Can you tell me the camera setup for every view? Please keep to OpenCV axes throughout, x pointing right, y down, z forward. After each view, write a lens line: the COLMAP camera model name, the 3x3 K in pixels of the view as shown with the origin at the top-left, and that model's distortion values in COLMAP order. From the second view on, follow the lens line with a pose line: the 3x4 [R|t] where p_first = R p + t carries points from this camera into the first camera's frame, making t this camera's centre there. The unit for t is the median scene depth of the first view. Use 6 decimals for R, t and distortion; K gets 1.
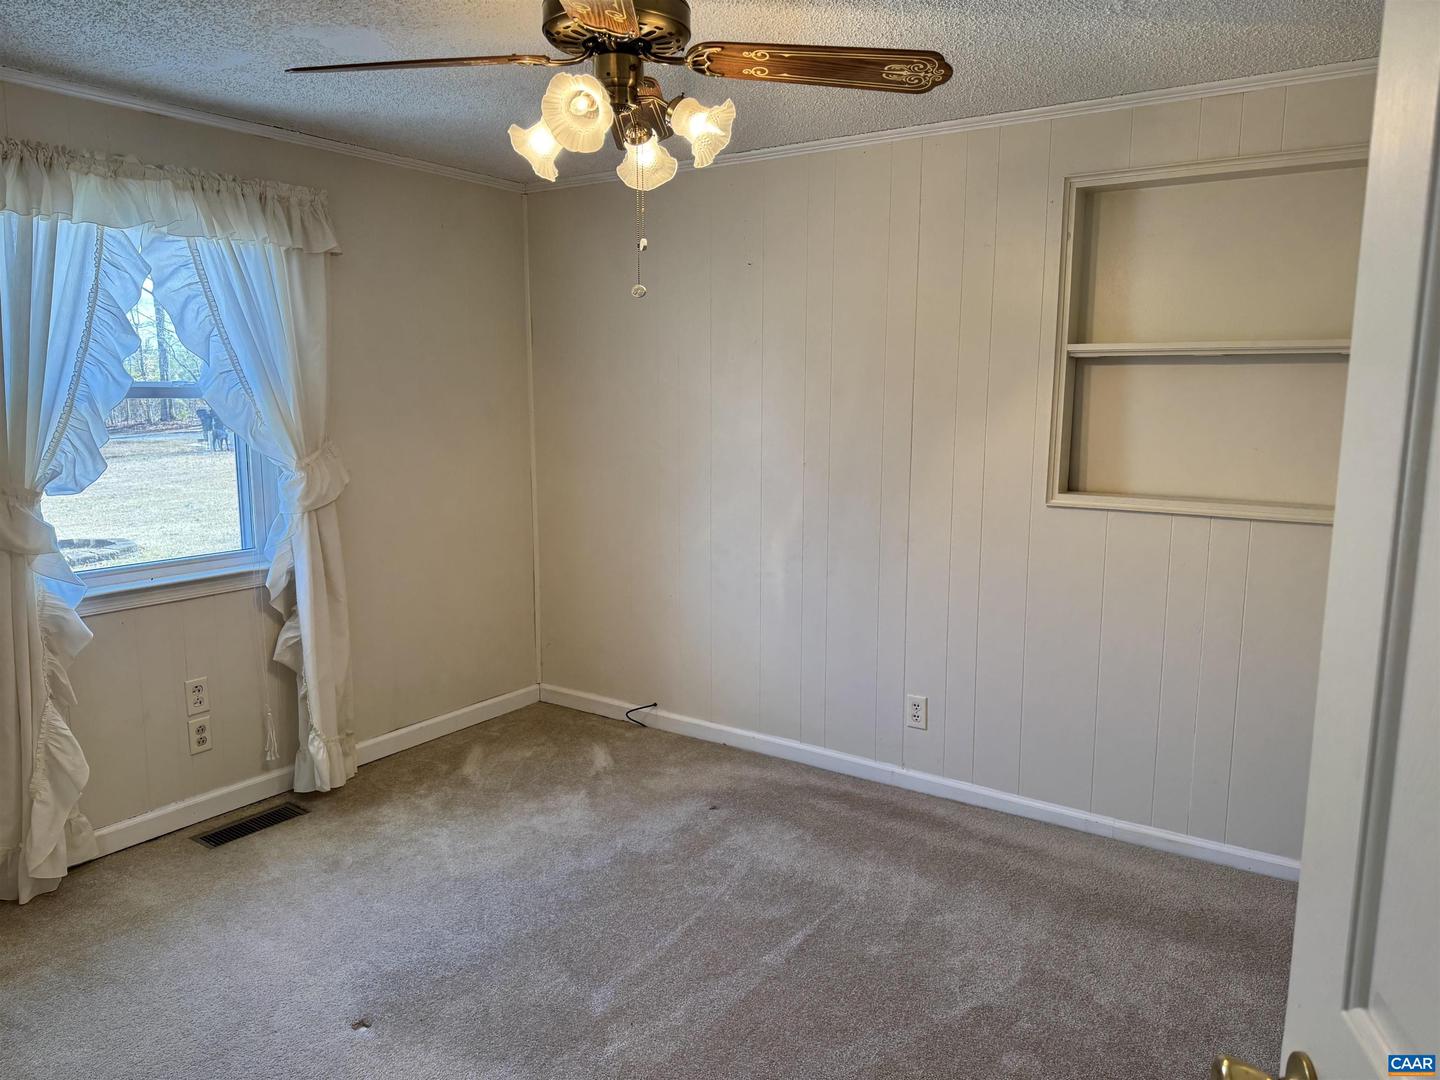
lens RADIAL K [[1012.8, 0, 716.2], [0, 1012.8, 537.5], [0, 0, 1]] dist [0.047810, -0.056859]
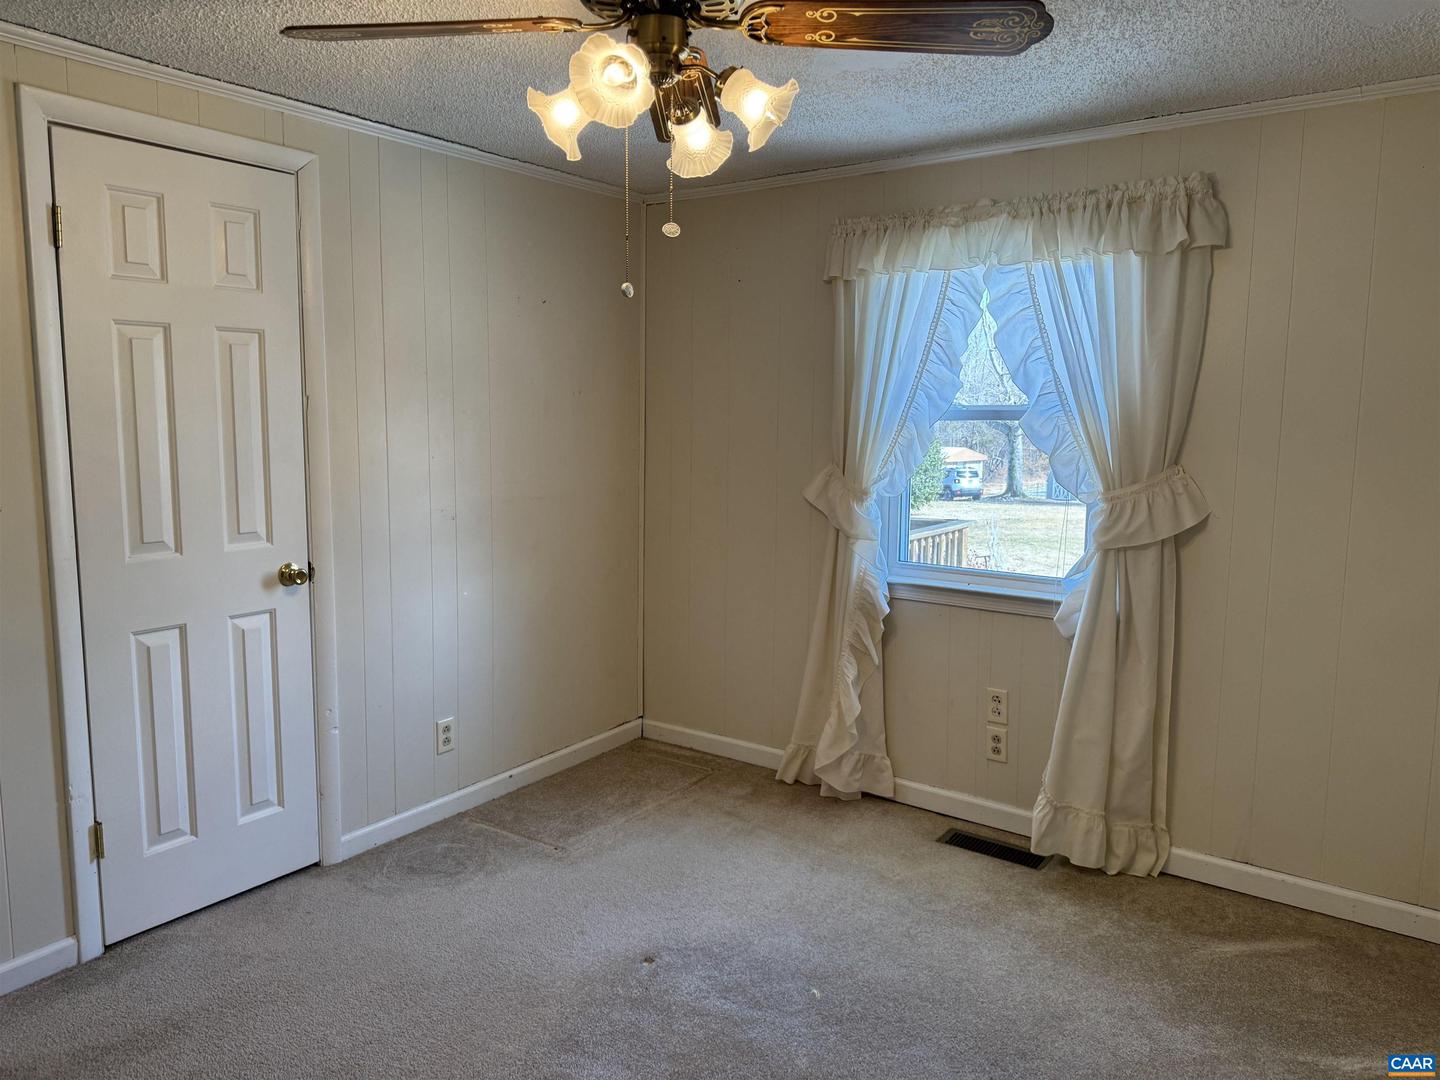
lens RADIAL K [[1012.8, 0, 715.7], [0, 1012.8, 538.4], [0, 0, 1]] dist [0.047810, -0.056859]
pose [[-0.044878, 0.117486, -0.992060, 0.539399], [-0.157385, 0.979828, 0.123157, -0.099610], [0.986517, 0.161662, -0.025482, 0.755759]]
